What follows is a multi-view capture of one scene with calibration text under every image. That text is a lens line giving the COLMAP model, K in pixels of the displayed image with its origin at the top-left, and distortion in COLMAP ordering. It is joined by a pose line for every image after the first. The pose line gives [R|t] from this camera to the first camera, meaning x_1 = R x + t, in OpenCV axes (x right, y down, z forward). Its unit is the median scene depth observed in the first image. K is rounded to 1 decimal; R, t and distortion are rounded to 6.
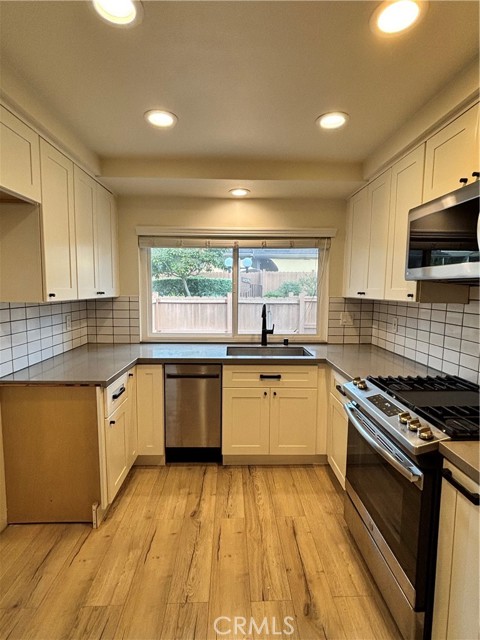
lens RADIAL K [[321.6, 0, 237.7], [0, 321.6, 319.8], [0, 0, 1]] dist [-0.008989, -0.000725]
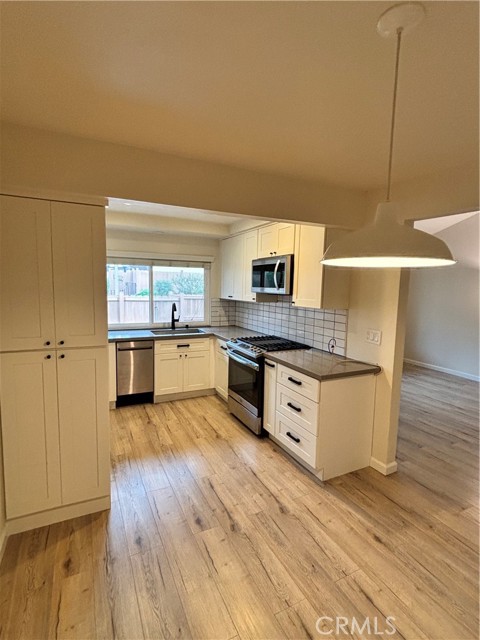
lens RADIAL K [[321.6, 0, 238.7], [0, 321.6, 319.1], [0, 0, 1]] dist [-0.008989, -0.000725]
pose [[0.908978, -0.032958, 0.415539, -0.338049], [0.027015, 0.999431, 0.020175, 0.009888], [-0.415968, -0.007113, 0.909351, -0.685442]]
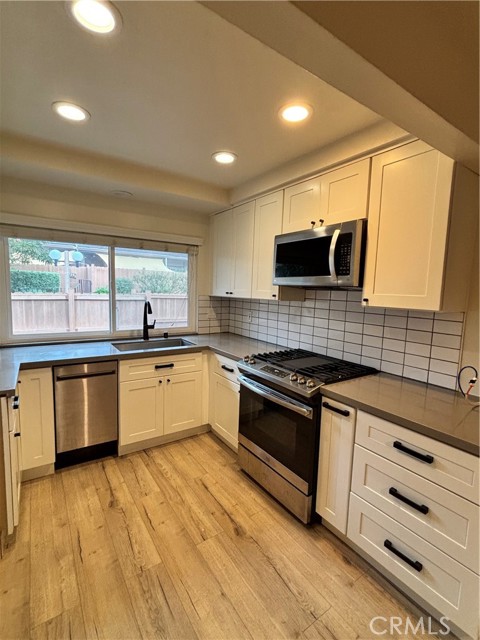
lens RADIAL K [[300.8, 0, 238.3], [0, 300.8, 320.6], [0, 0, 1]] dist [-0.012379, 0.000079]
pose [[0.840500, -0.039964, 0.540335, -0.243682], [0.028605, 0.999158, 0.029404, -0.006094], [-0.541055, -0.009258, 0.840936, -0.027529]]
